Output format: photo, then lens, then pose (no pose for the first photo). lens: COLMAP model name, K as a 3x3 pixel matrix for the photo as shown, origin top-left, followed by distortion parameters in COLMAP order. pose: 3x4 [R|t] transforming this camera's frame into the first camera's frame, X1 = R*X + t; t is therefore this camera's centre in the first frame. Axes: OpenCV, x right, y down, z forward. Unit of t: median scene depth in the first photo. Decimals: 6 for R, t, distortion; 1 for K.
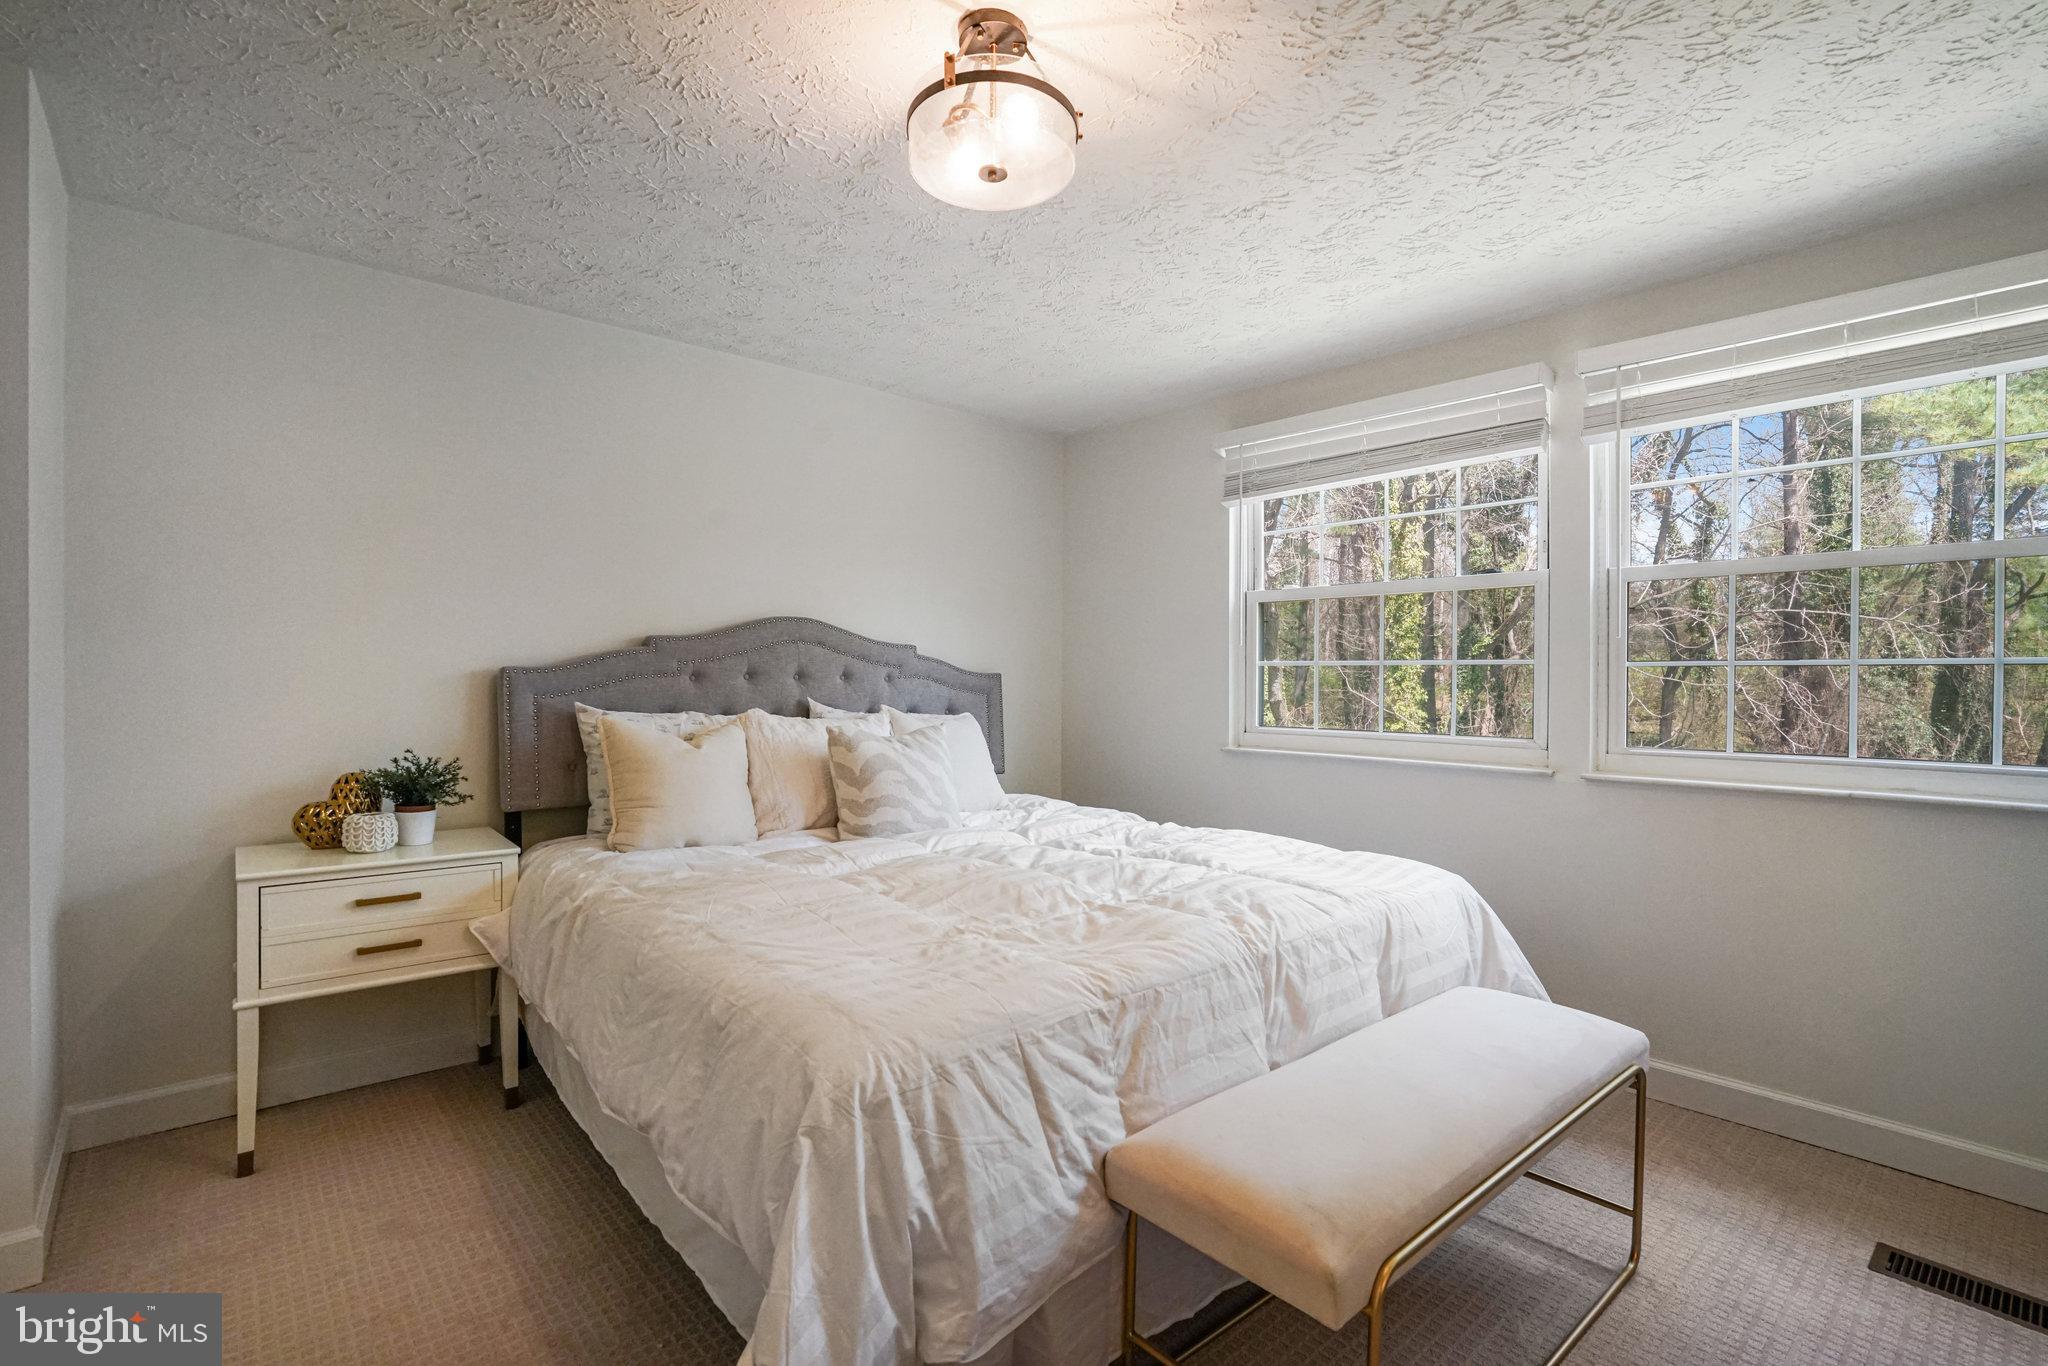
lens RADIAL K [[947.8, 0, 1018.2], [0, 947.8, 683.0], [0, 0, 1]] dist [-0.006333, 0.000094]
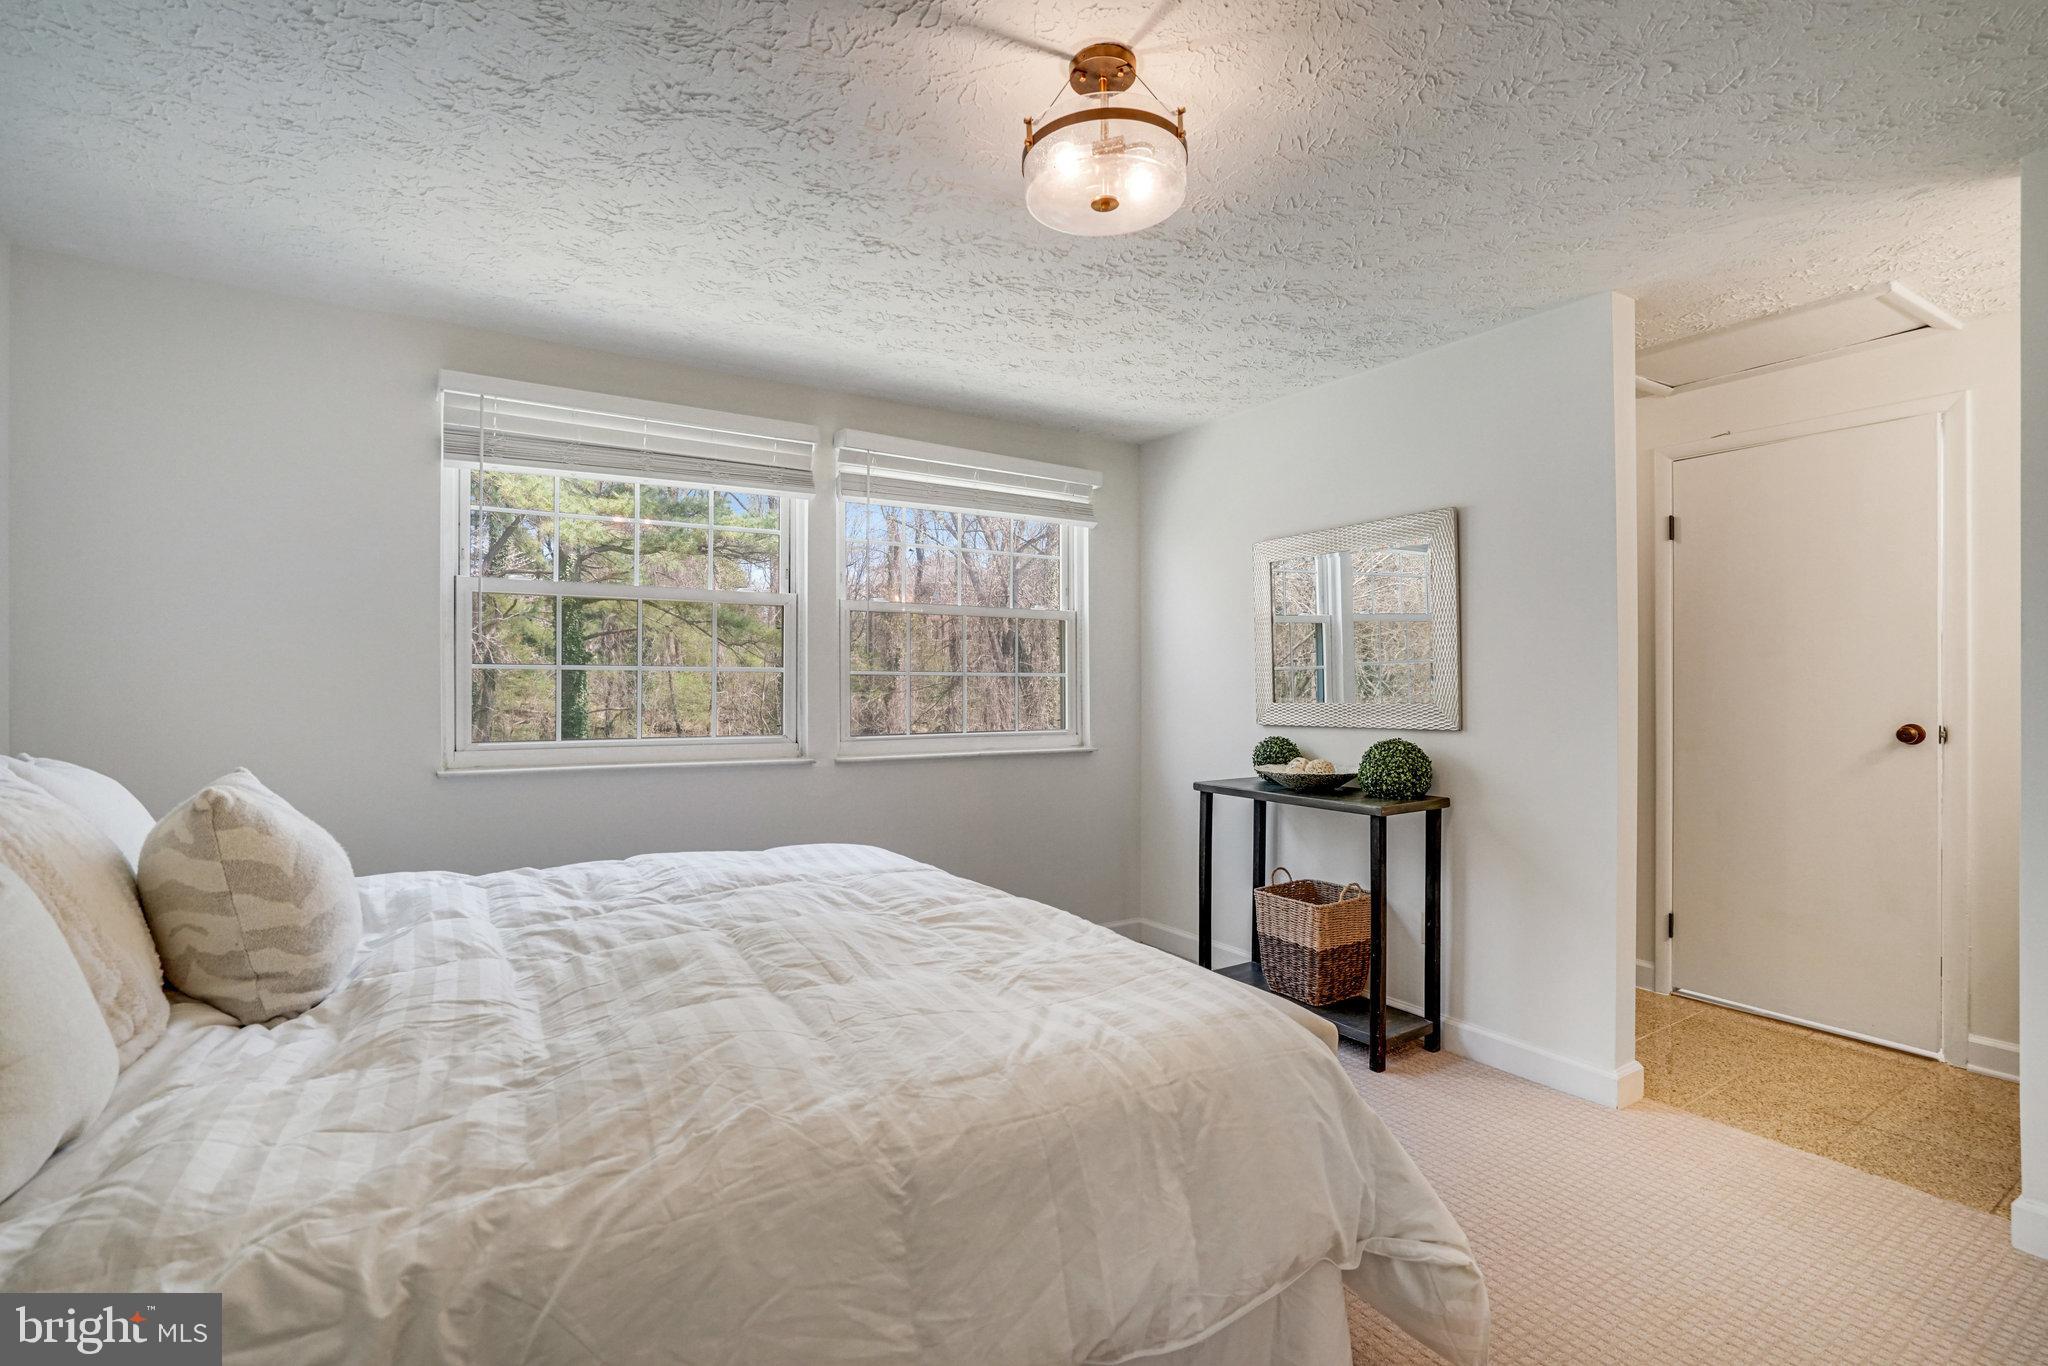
lens RADIAL K [[947.8, 0, 1018.9], [0, 947.8, 681.2], [0, 0, 1]] dist [-0.006333, 0.000094]
pose [[0.174499, -0.003093, 0.984652, -0.706160], [0.005151, 0.999984, 0.002228, -0.010730], [-0.984644, 0.004683, 0.174512, 0.604154]]
